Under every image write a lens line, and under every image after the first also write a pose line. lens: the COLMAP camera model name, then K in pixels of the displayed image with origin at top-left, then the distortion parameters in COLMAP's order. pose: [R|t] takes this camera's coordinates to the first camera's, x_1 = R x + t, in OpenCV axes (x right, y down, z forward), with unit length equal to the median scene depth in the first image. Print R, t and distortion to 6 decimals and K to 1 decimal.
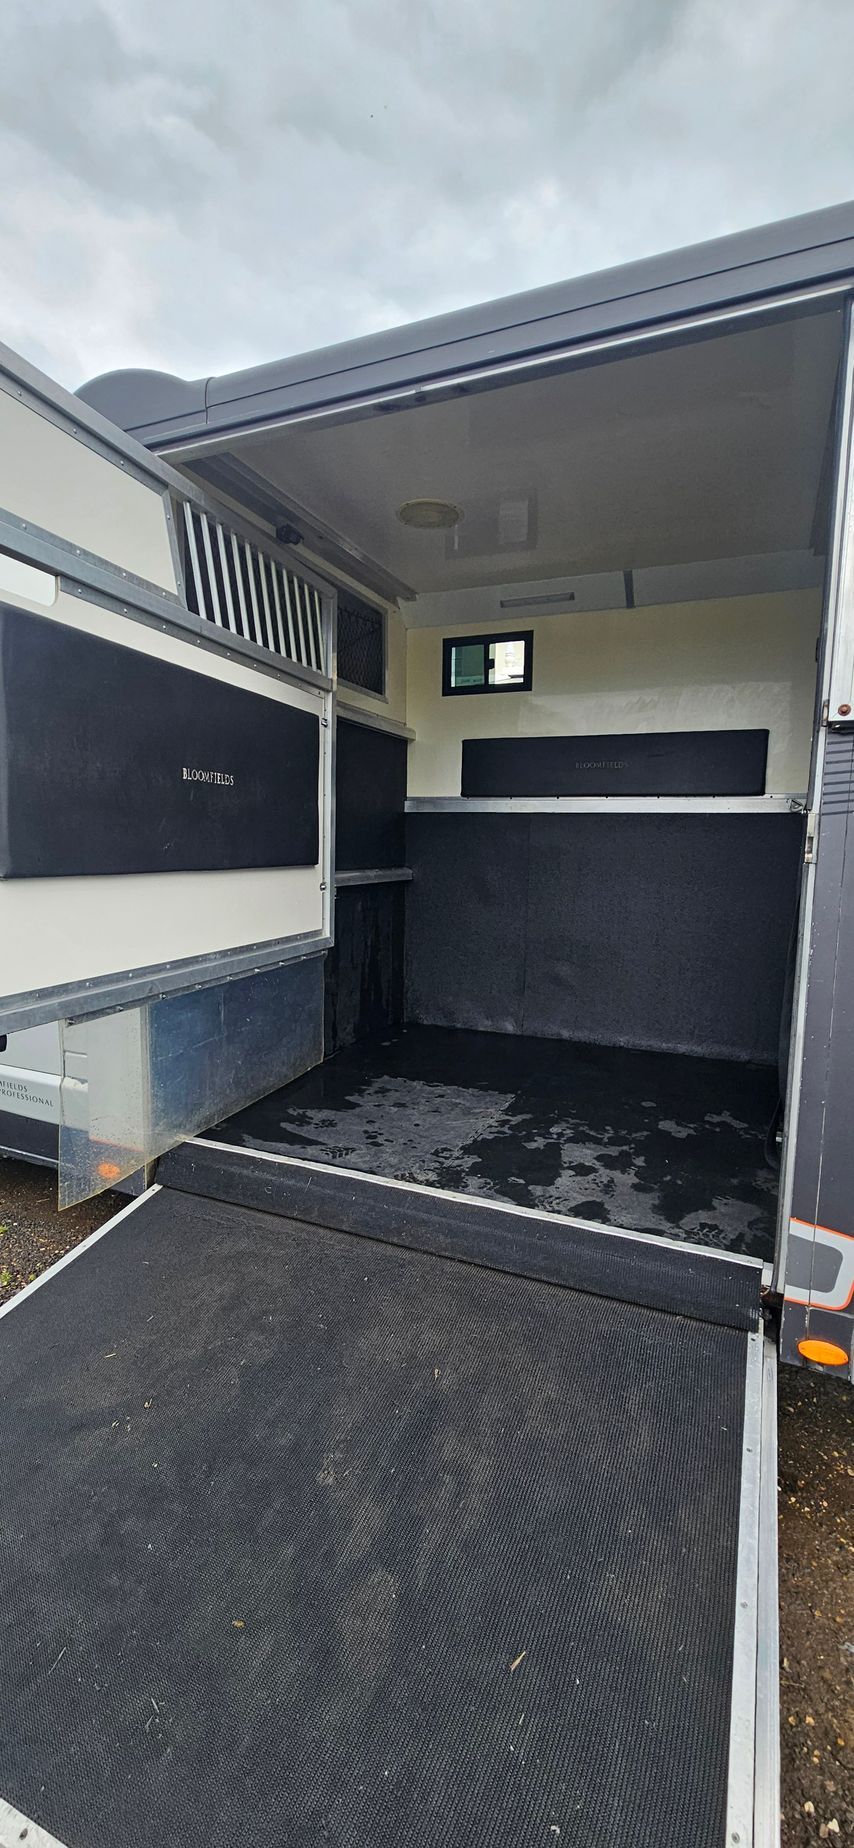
lens RADIAL K [[758.9, 0, 429.9], [0, 758.9, 926.5], [0, 0, 1]] dist [-0.002757, 0.001117]
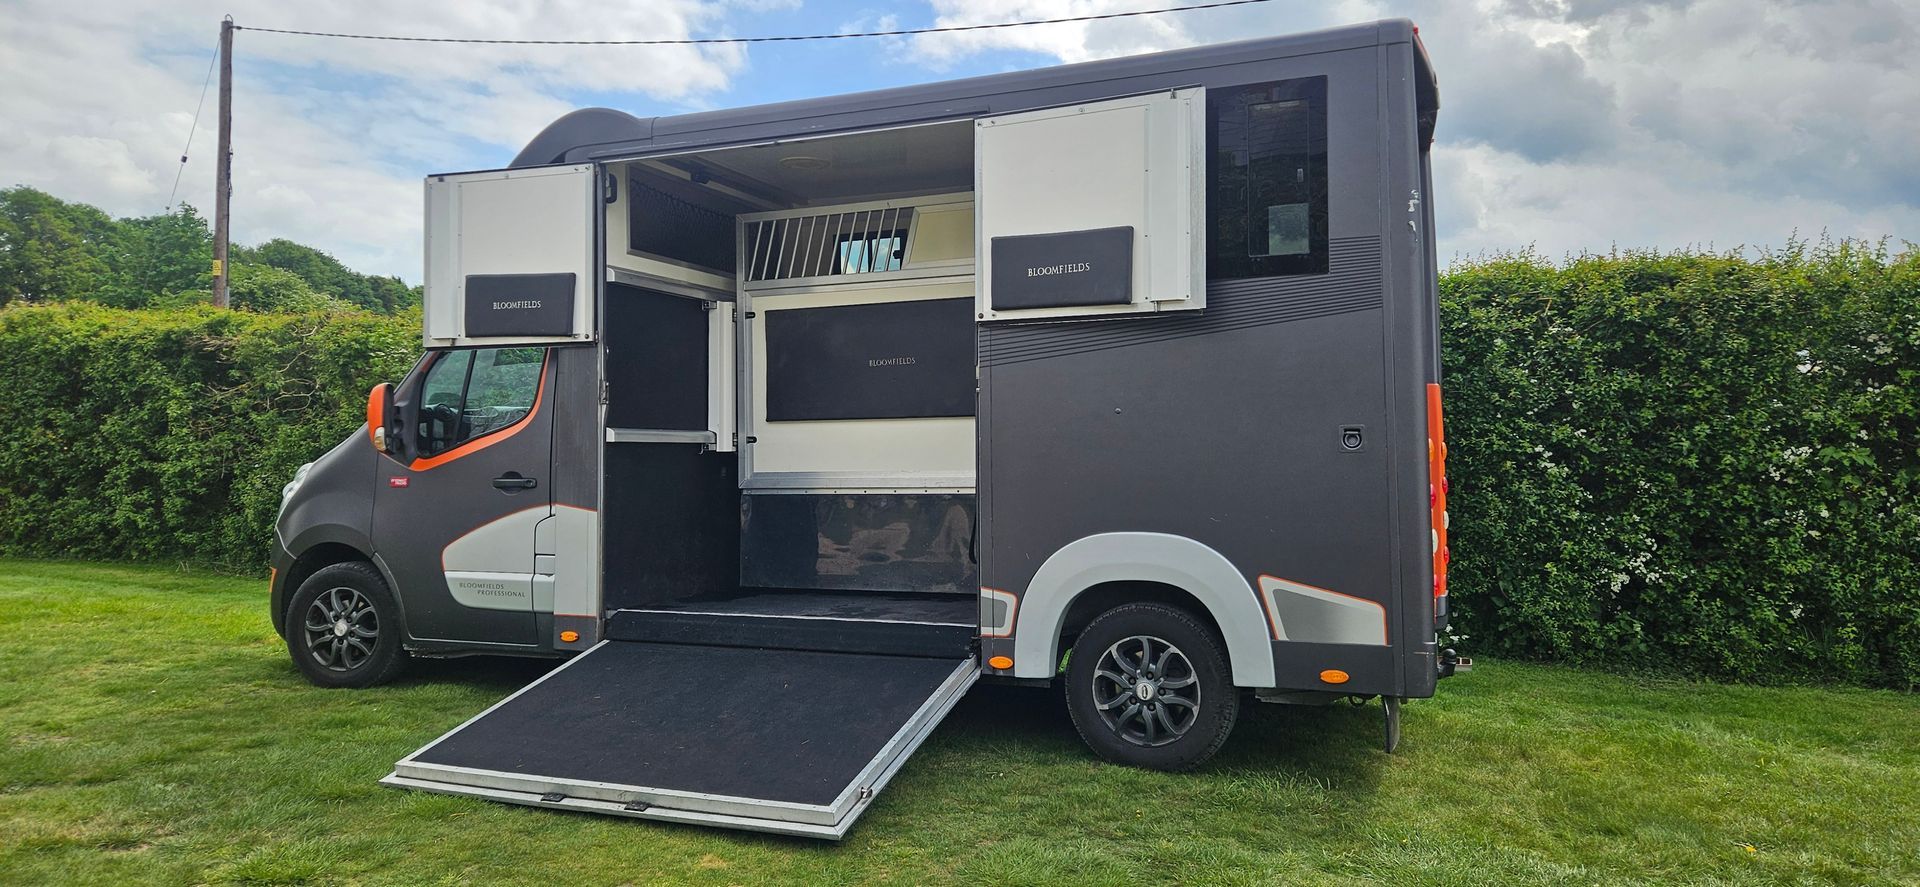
lens RADIAL K [[1273.2, 0, 939.9], [0, 1273.2, 397.9], [0, 0, 1]] dist [0.059454, -0.037099]
pose [[0.999621, -0.022556, 0.015771, 0.226958], [0.024753, 0.987311, -0.156858, 0.275878], [-0.012033, 0.157189, 0.987495, -1.389815]]
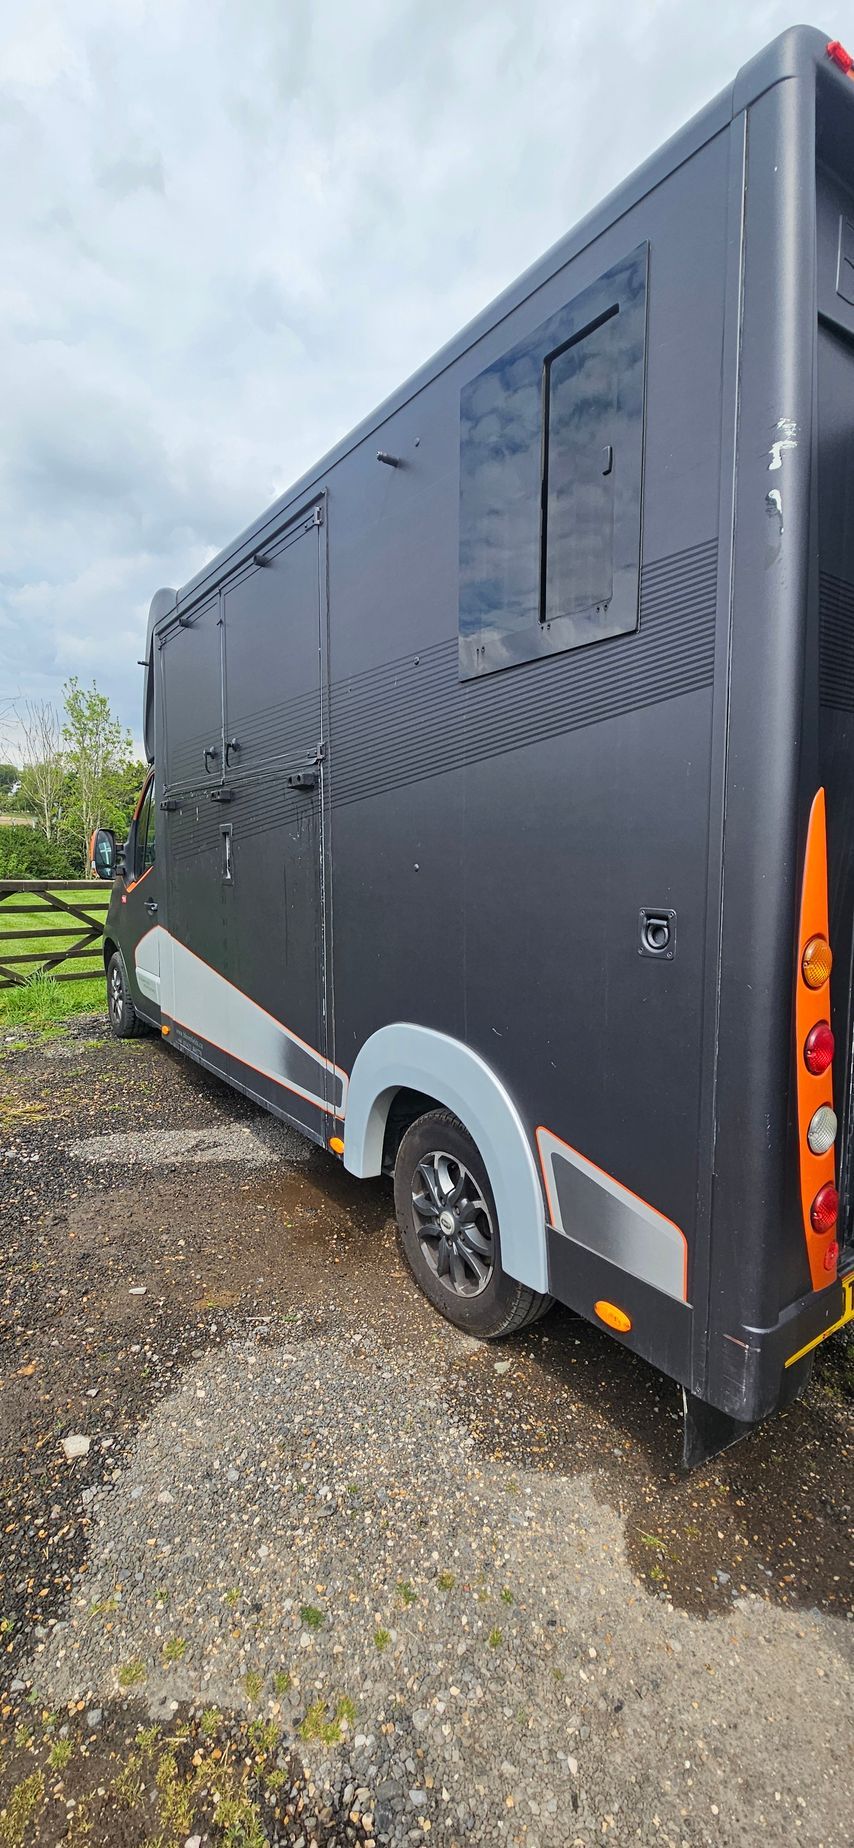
lens RADIAL K [[758.9, 0, 426.1], [0, 758.9, 922.2], [0, 0, 1]] dist [-0.002757, 0.001117]
pose [[0.851727, 0.031537, -0.523036, 1.002929], [-0.045308, 0.998881, -0.013553, 0.068715], [0.522023, 0.035241, 0.852203, -0.192369]]
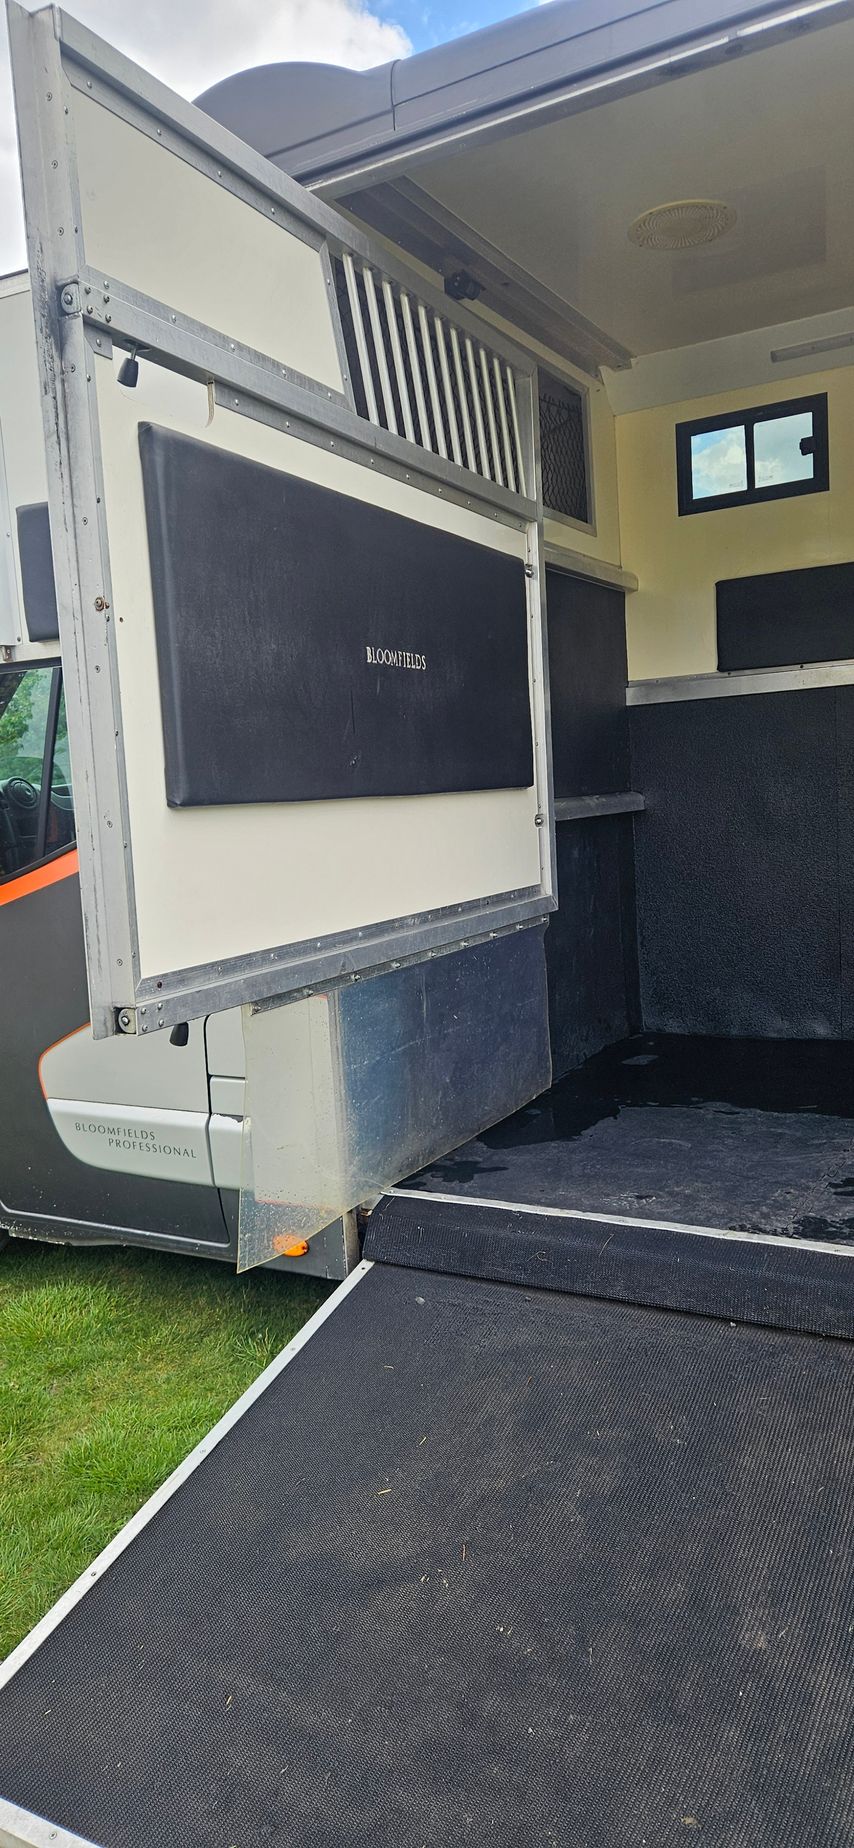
lens RADIAL K [[1237.8, 0, 471.3], [0, 1237.8, 889.0], [0, 0, 1]] dist [0.090749, -0.001630]
pose [[0.992516, -0.068692, -0.100961, -0.126523], [0.066541, 0.997482, -0.024526, 0.041147], [0.102392, 0.017625, 0.994588, -0.101500]]
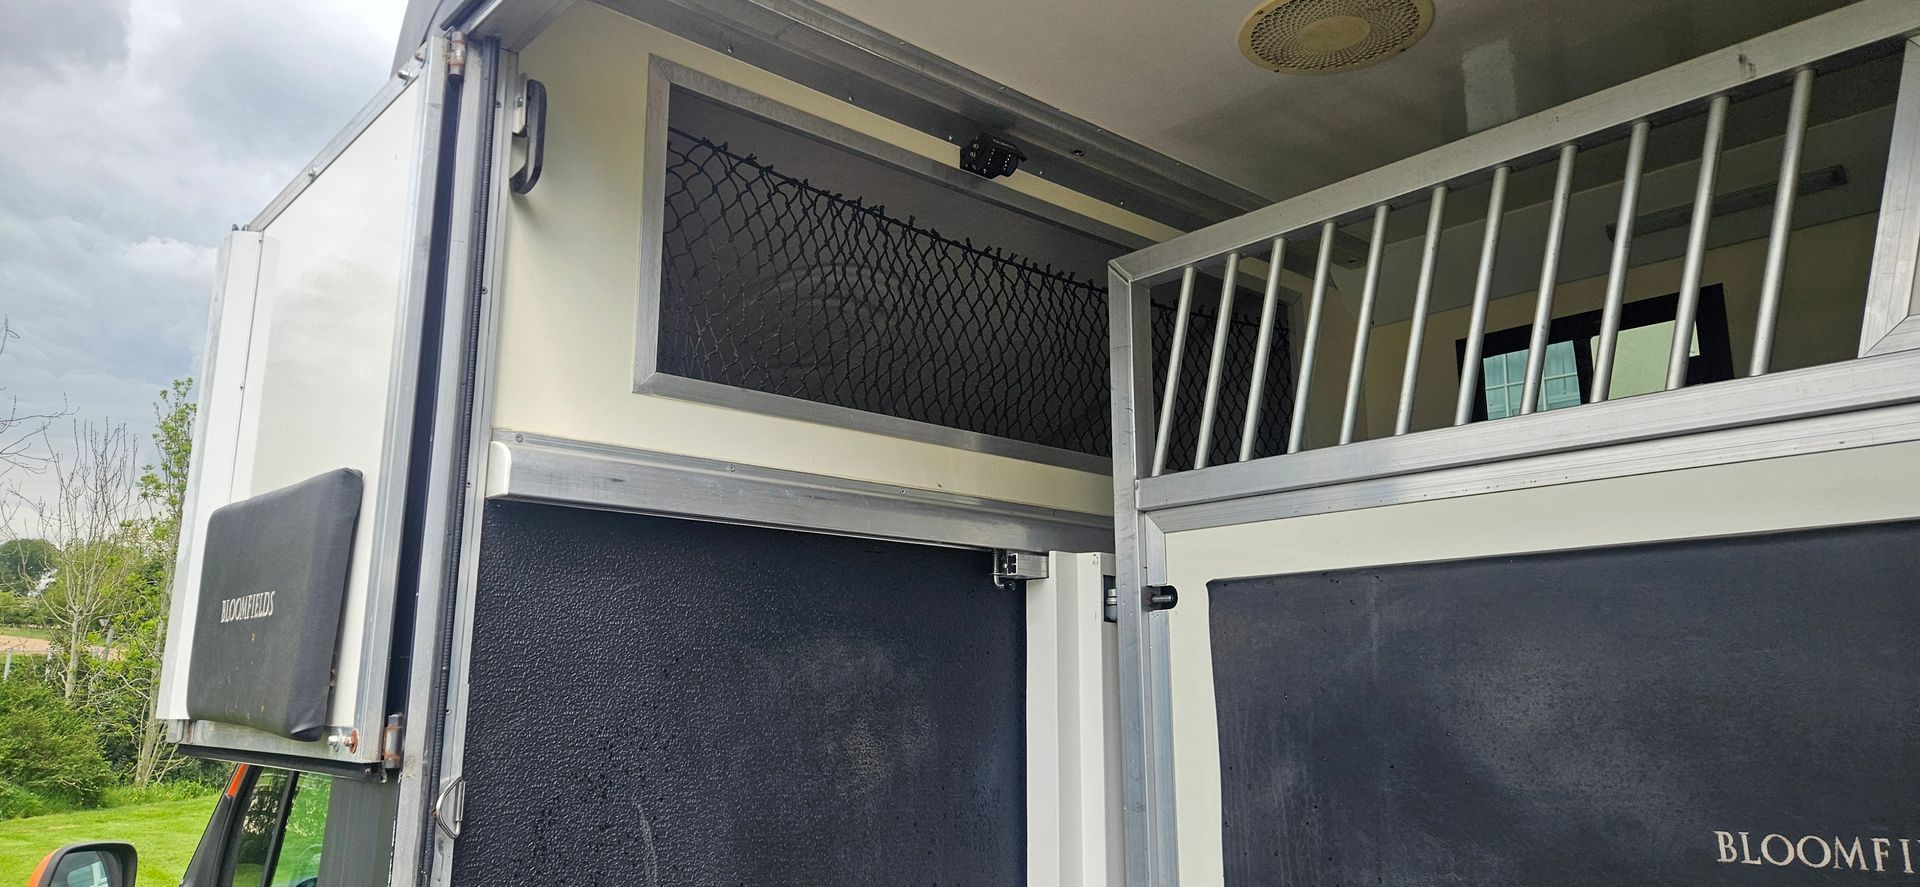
lens RADIAL K [[1273.2, 0, 950.9], [0, 1273.2, 428.8], [0, 0, 1]] dist [0.059454, -0.037099]
pose [[0.906326, -0.100328, -0.410496, 0.080117], [-0.036648, 0.949086, -0.312877, -0.181786], [0.420986, 0.298613, 0.856505, 0.514049]]
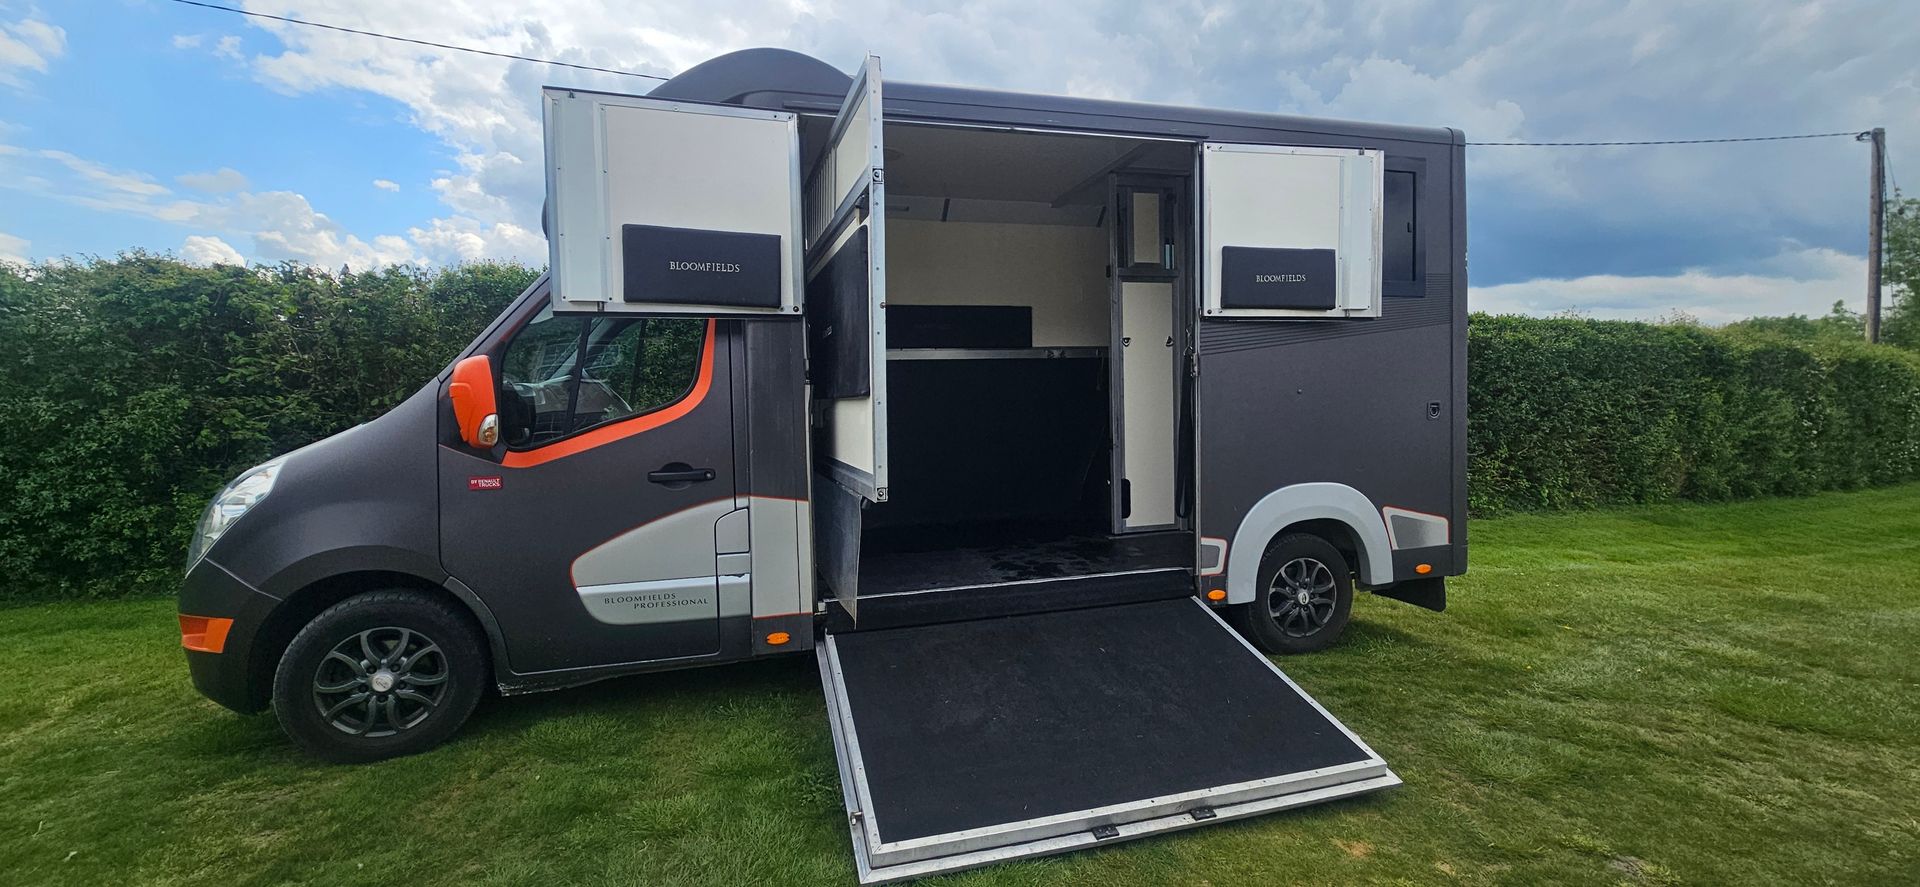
lens RADIAL K [[788.5, 0, 958.6], [0, 788.5, 428.0], [0, 0, 1]] dist [-0.002757, 0.001117]
pose [[0.773270, -0.060581, 0.631177, -1.001787], [0.105697, 0.993813, -0.034104, 0.049018], [-0.625206, 0.093085, 0.774889, -0.243812]]
